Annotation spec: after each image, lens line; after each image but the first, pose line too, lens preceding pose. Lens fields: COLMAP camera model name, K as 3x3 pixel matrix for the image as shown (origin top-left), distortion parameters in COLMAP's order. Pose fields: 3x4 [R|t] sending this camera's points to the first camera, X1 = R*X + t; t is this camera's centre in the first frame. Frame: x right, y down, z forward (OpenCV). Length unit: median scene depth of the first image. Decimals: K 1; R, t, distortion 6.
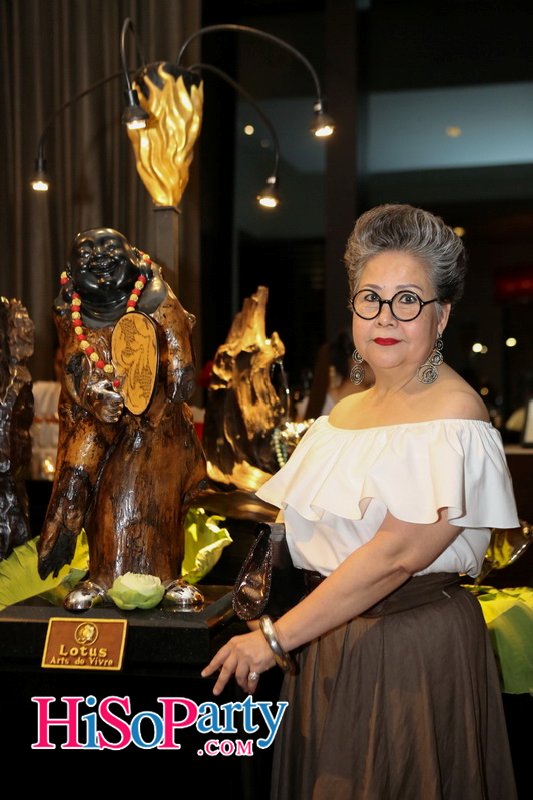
lens RADIAL K [[1247.7, 0, 266.5], [0, 1247.7, 400.0], [0, 0, 1]] dist [-0.035615, -0.044082]
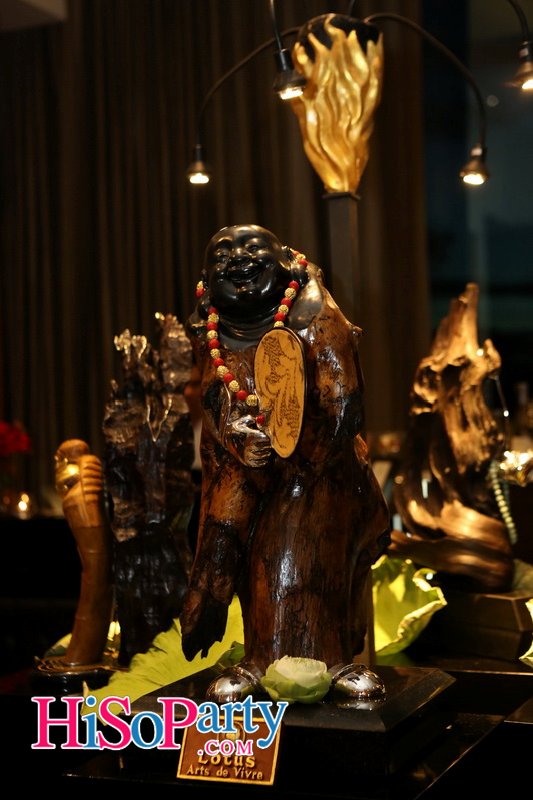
lens RADIAL K [[1291.6, 0, 266.5], [0, 1291.6, 400.0], [0, 0, 1]] dist [0.015037, 0.028752]
pose [[0.975217, -0.032253, -0.218889, 0.056719], [0.032041, 0.999476, -0.004519, -0.019130], [0.218920, -0.002606, 0.975739, 0.177821]]
